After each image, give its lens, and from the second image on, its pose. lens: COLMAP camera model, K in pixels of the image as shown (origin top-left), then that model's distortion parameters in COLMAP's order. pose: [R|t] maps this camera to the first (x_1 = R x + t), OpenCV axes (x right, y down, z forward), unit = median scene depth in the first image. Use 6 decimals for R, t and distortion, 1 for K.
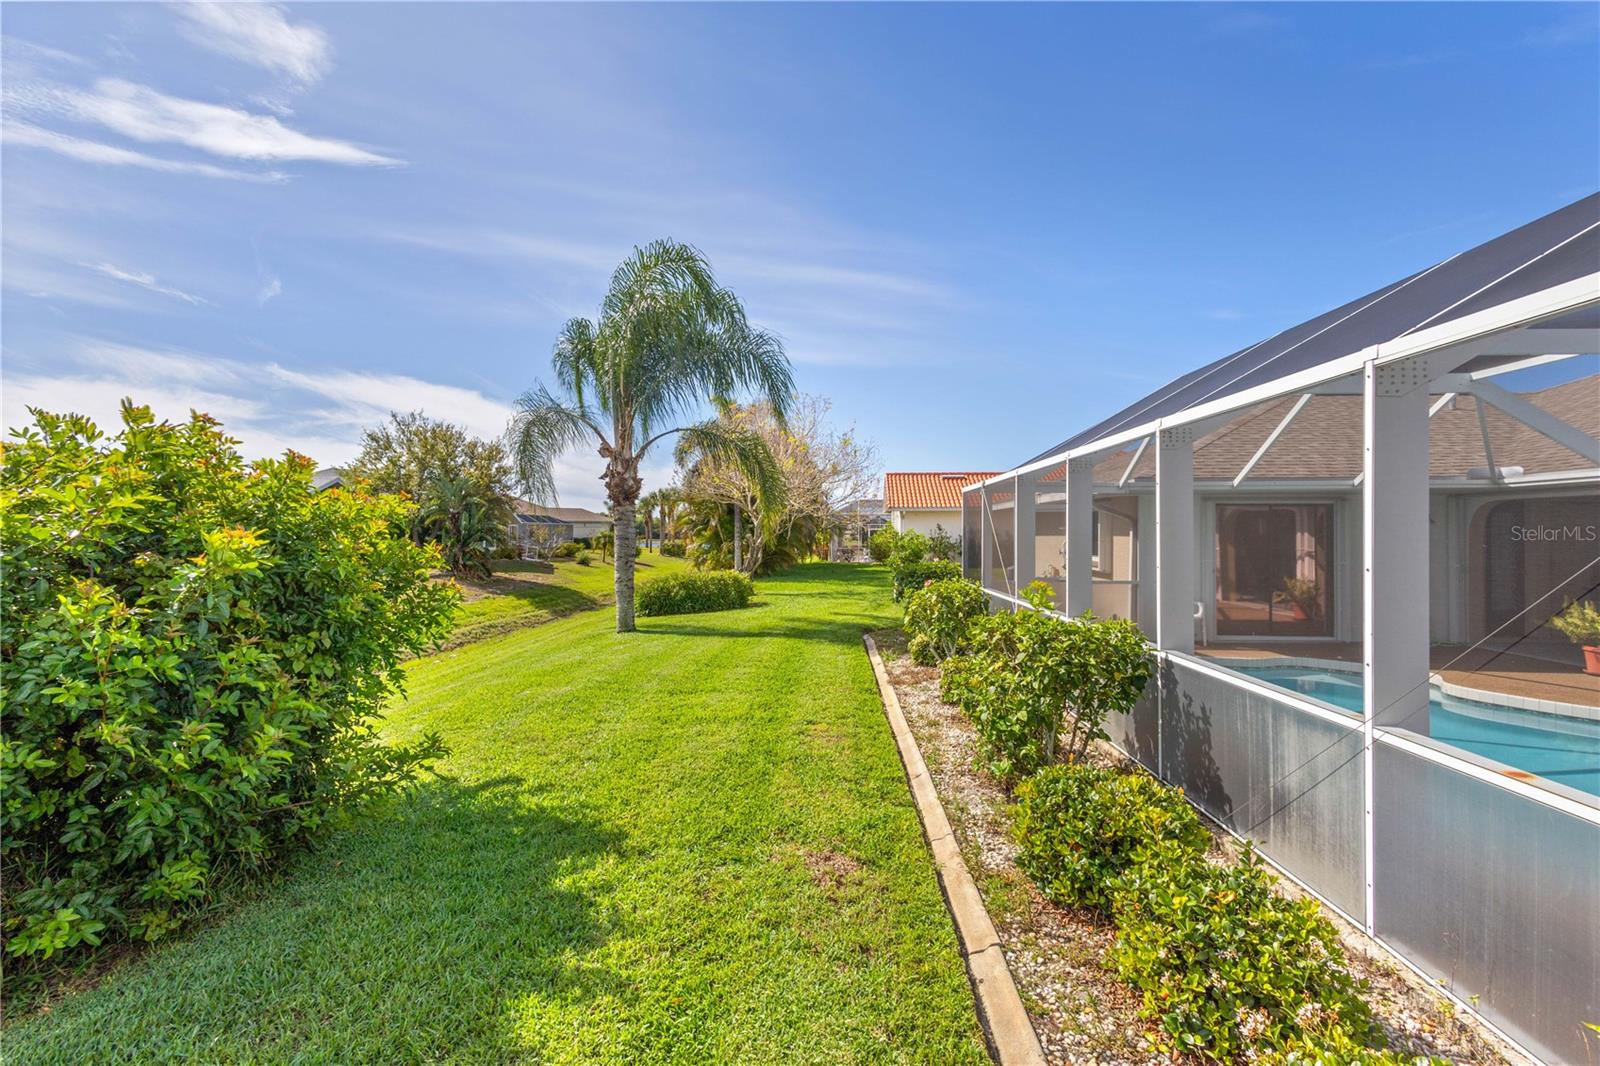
lens RADIAL K [[723.4, 0, 800.0], [0, 723.4, 533.0], [0, 0, 1]] dist [0.000806, 0.000166]
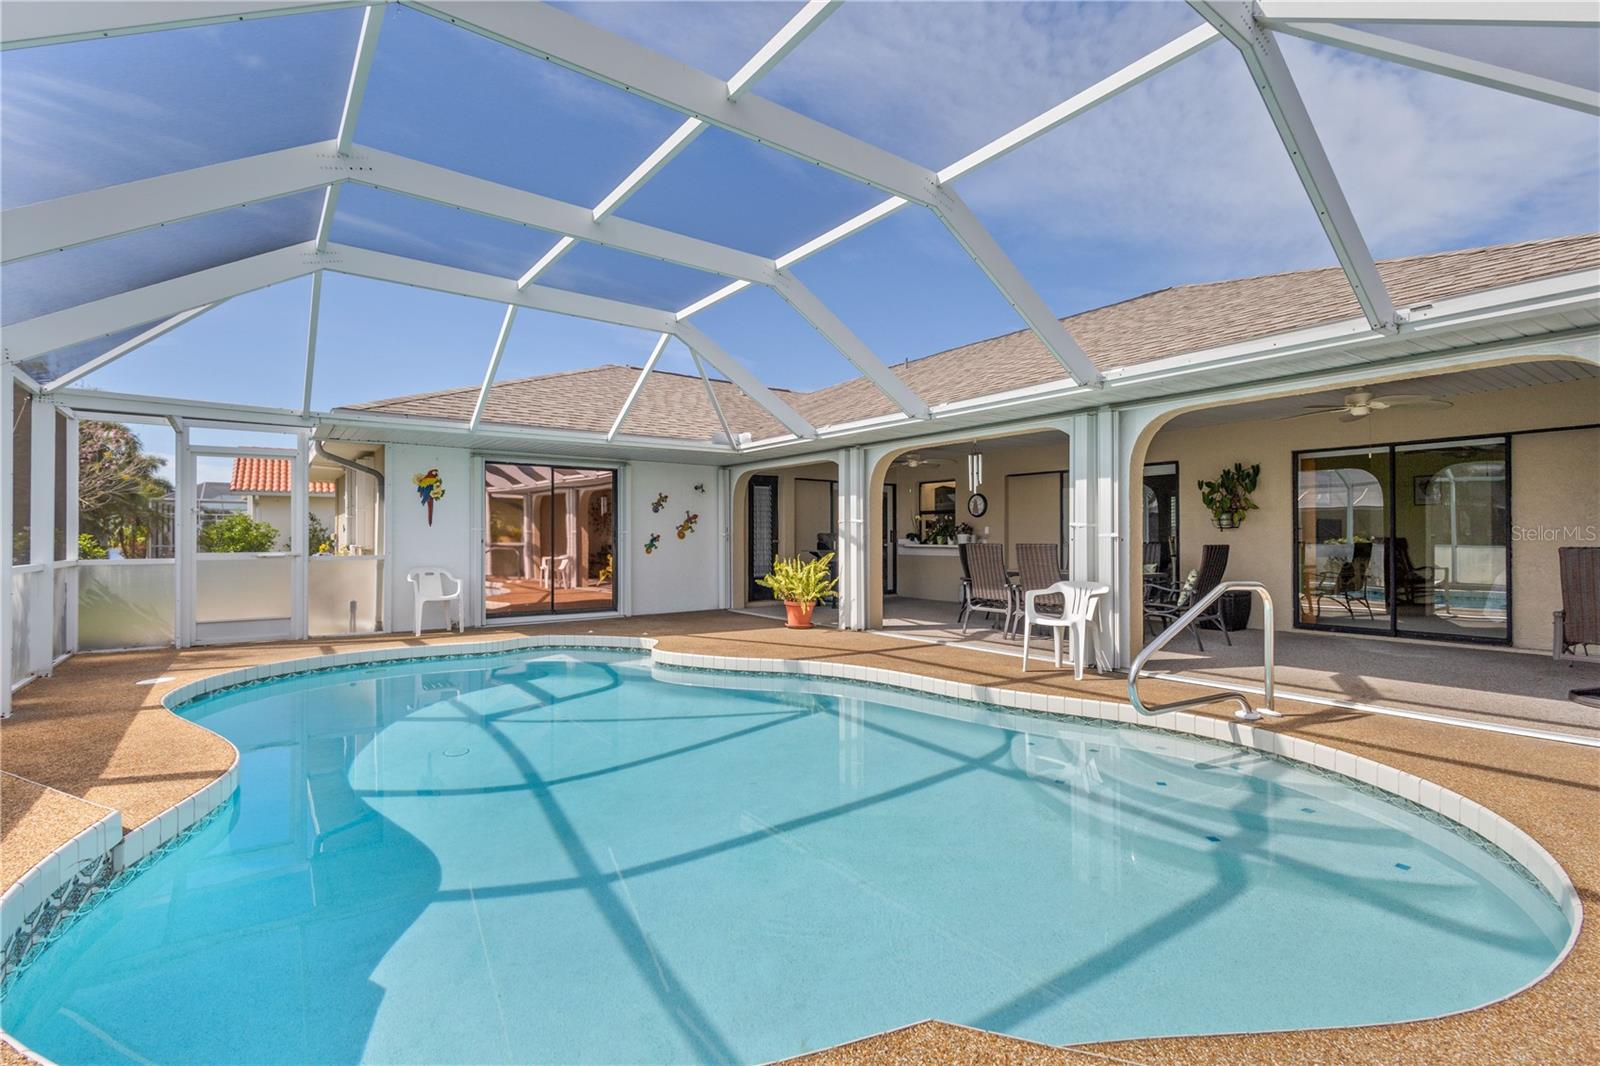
lens RADIAL K [[723.4, 0, 800.0], [0, 723.4, 533.0], [0, 0, 1]] dist [0.000806, 0.000166]
pose [[0.772424, 0.004238, 0.635093, 0.388558], [0.000531, 0.999973, -0.007320, 0.057268], [-0.635107, 0.005991, 0.772401, 0.156673]]
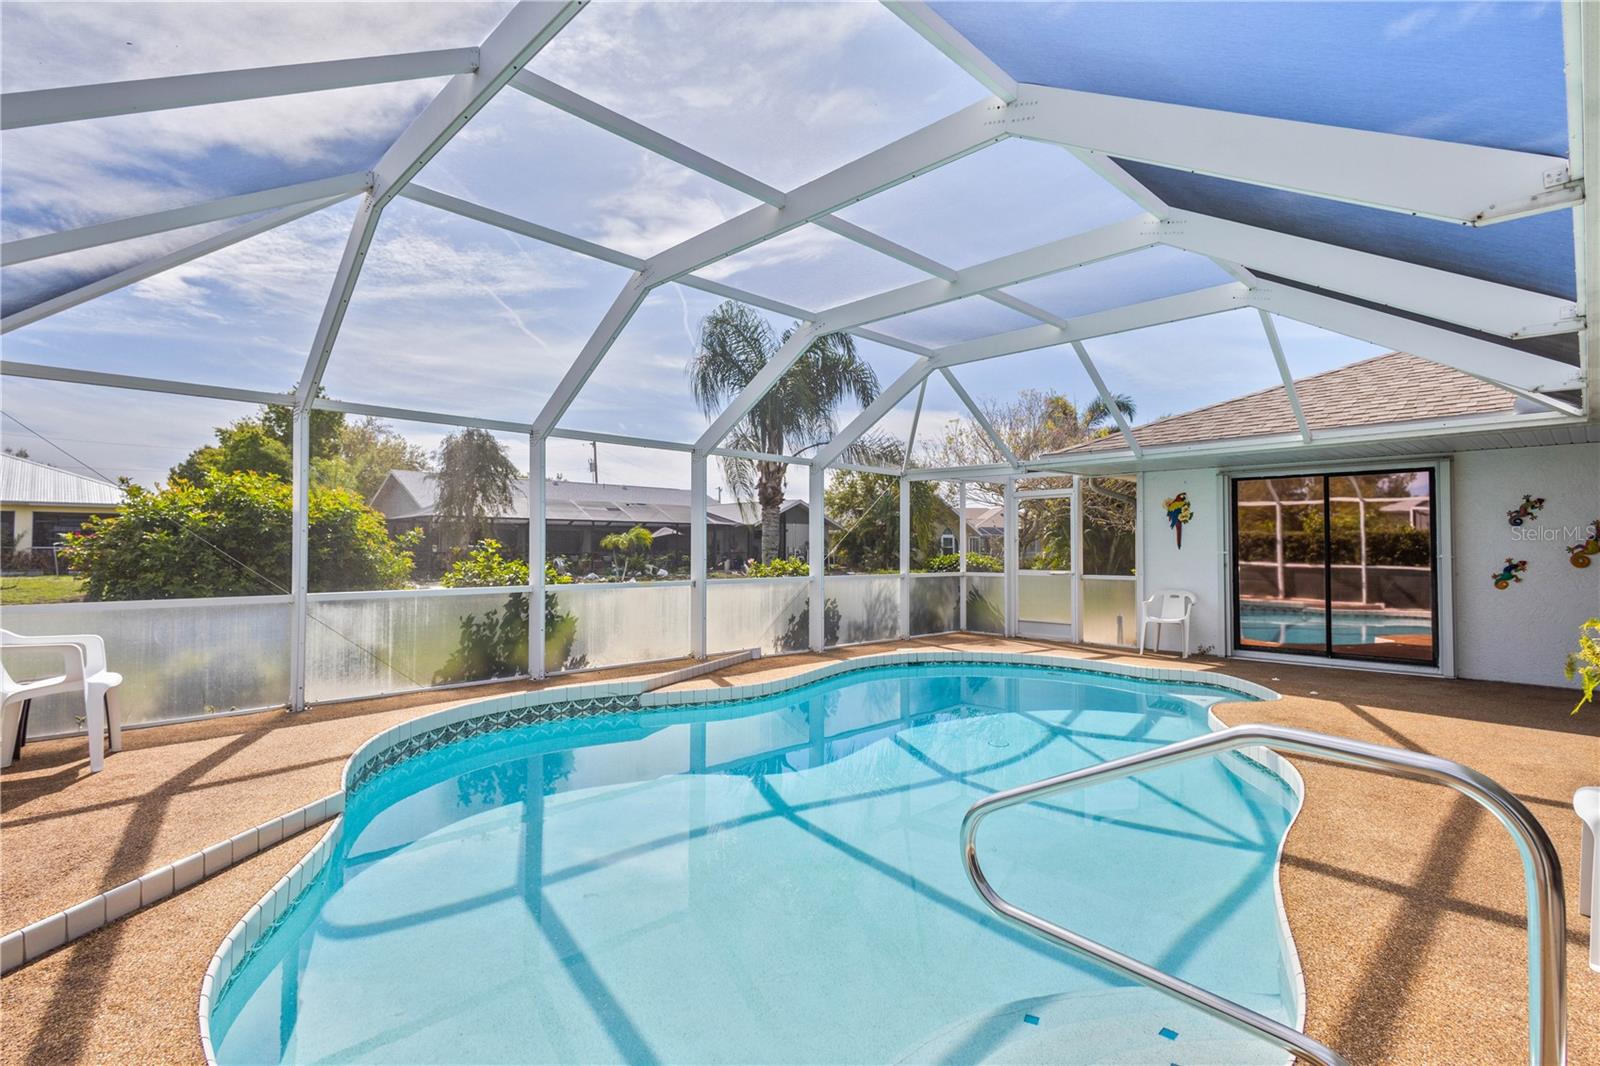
lens RADIAL K [[767.7, 0, 800.0], [0, 767.7, 533.0], [0, 0, 1]] dist [0.001279, 0.000152]
pose [[0.734067, -0.011872, -0.678973, 0.913461], [-0.004806, 0.999731, -0.022676, 0.045508], [0.679060, 0.019909, 0.733813, 0.111650]]
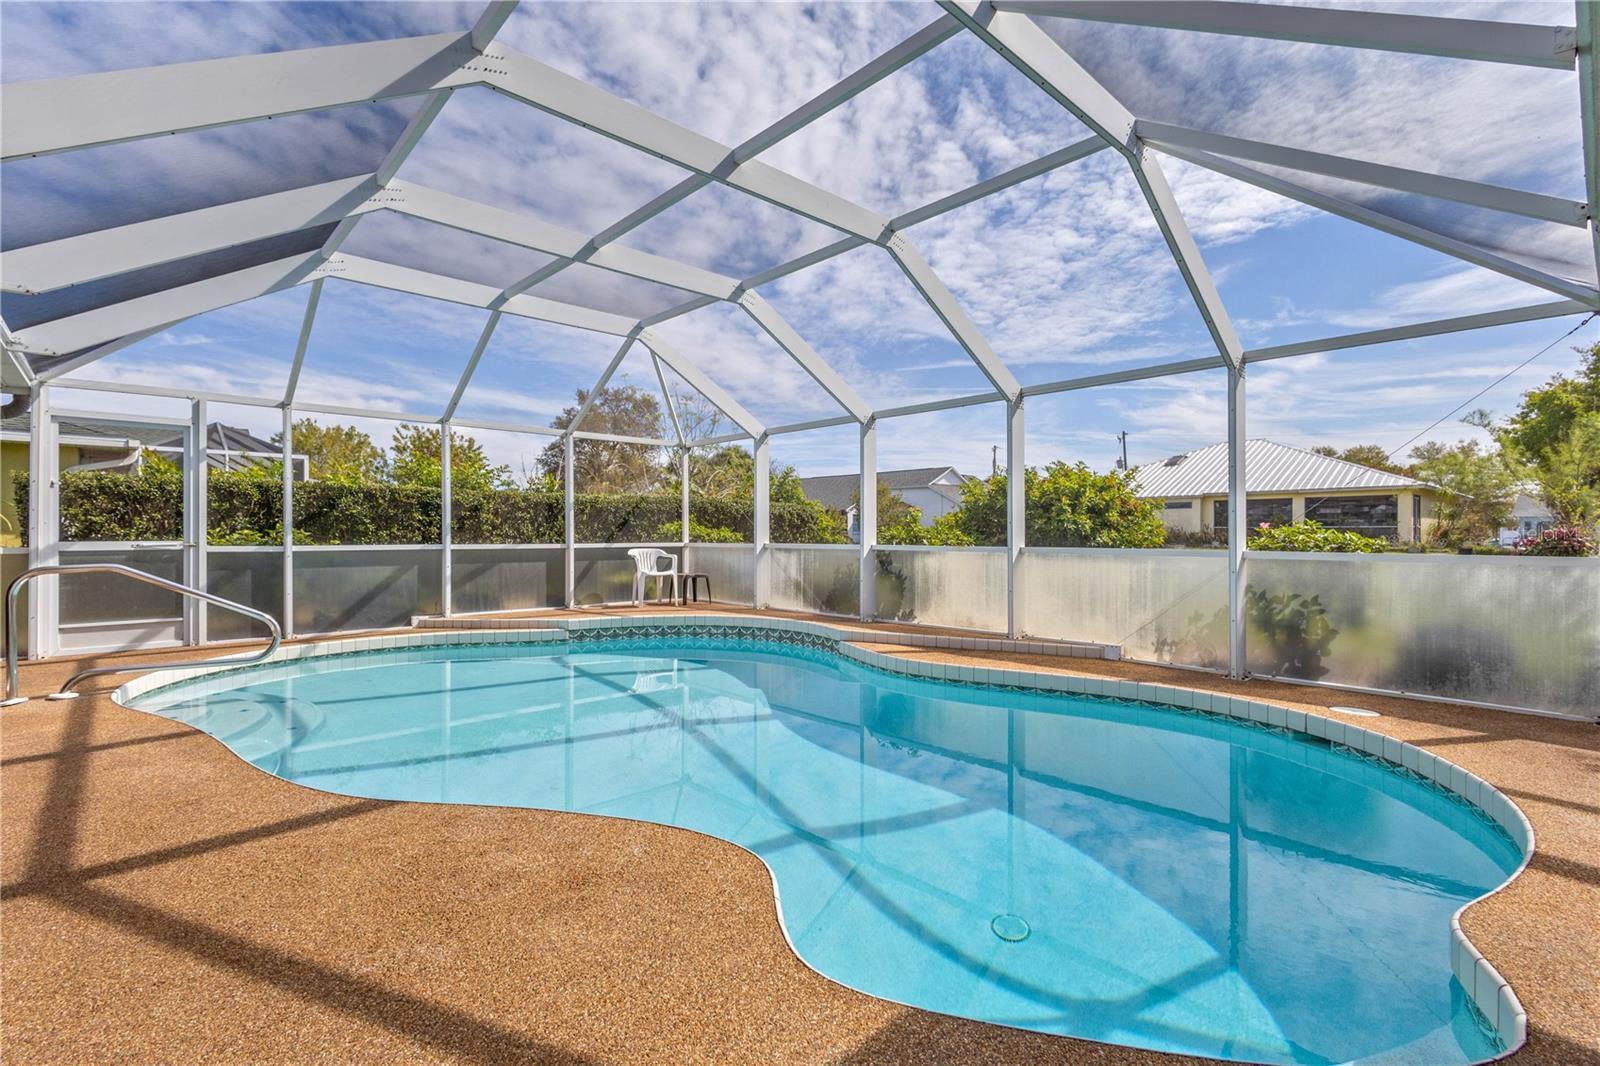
lens RADIAL K [[723.4, 0, 800.0], [0, 723.4, 533.0], [0, 0, 1]] dist [0.000806, 0.000166]
pose [[-0.699487, 0.004966, -0.714628, 0.889936], [0.001401, 0.999983, 0.005577, 0.061095], [0.714644, 0.002900, -0.699482, 0.976619]]
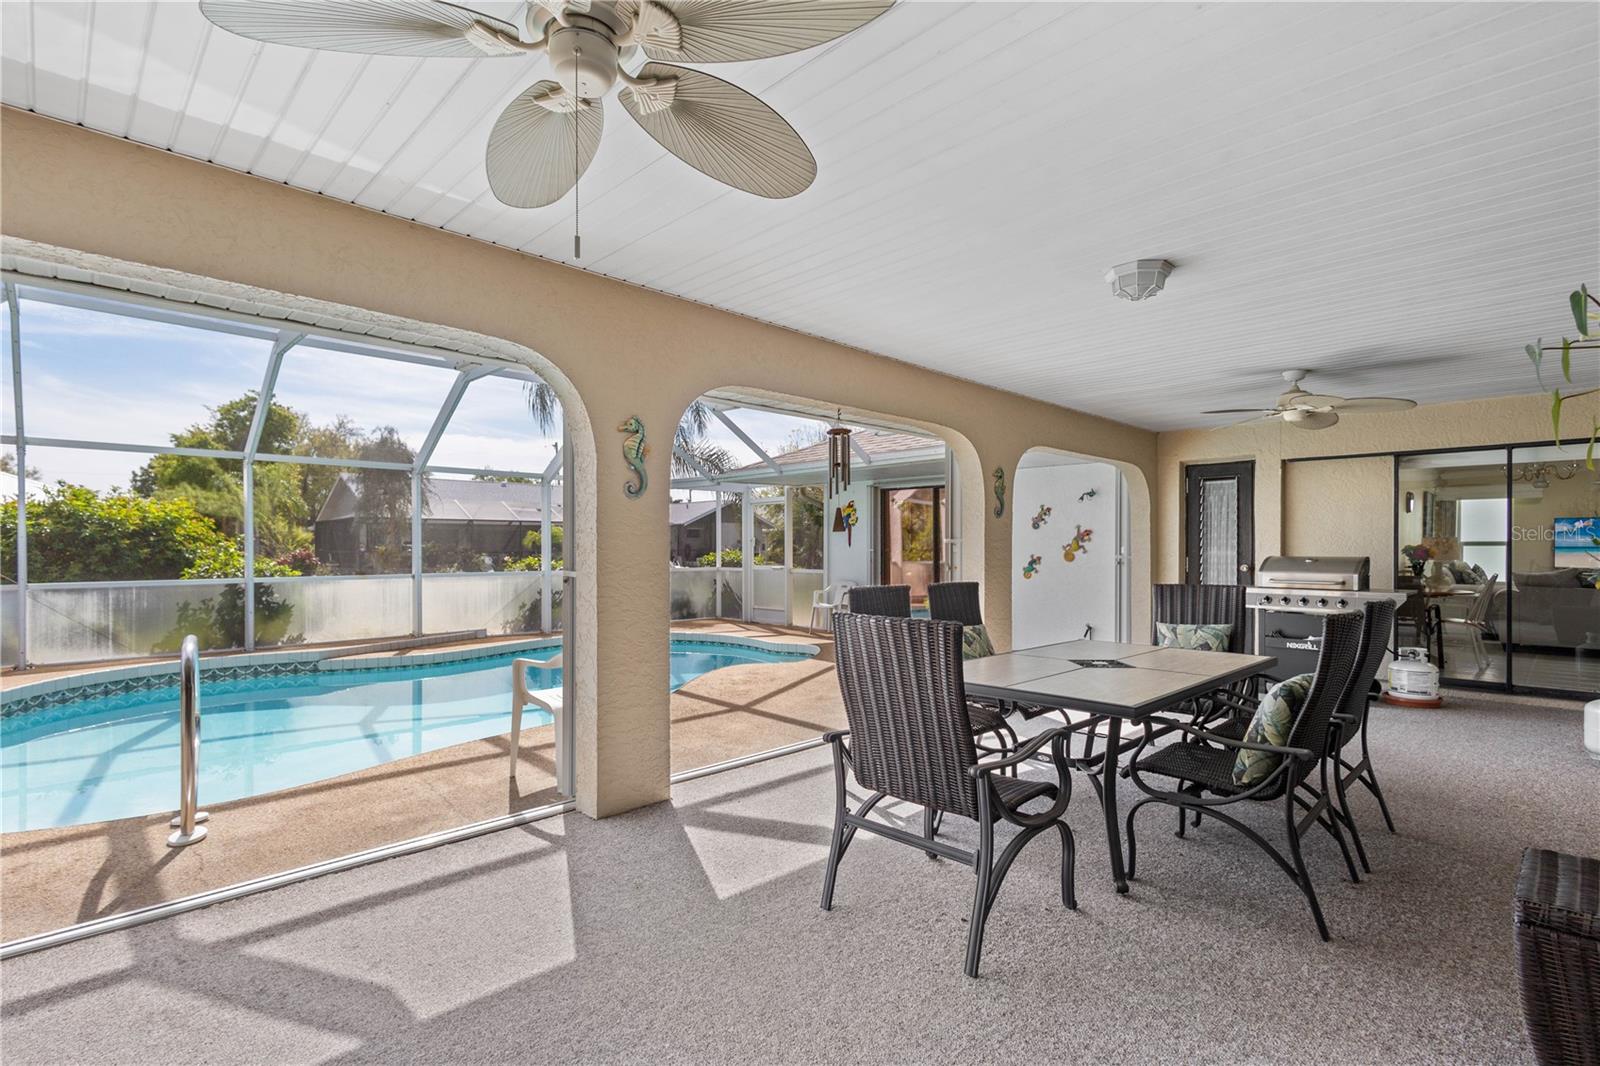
lens RADIAL K [[764.3, 0, 818.2], [0, 764.3, 543.0], [0, 0, 1]] dist [0.000040, -0.000493]
pose [[0.740999, -0.003224, -0.671499, 1.361021], [-0.001485, 0.999978, -0.006440, 0.042056], [0.671505, 0.005769, 0.740978, 0.247040]]
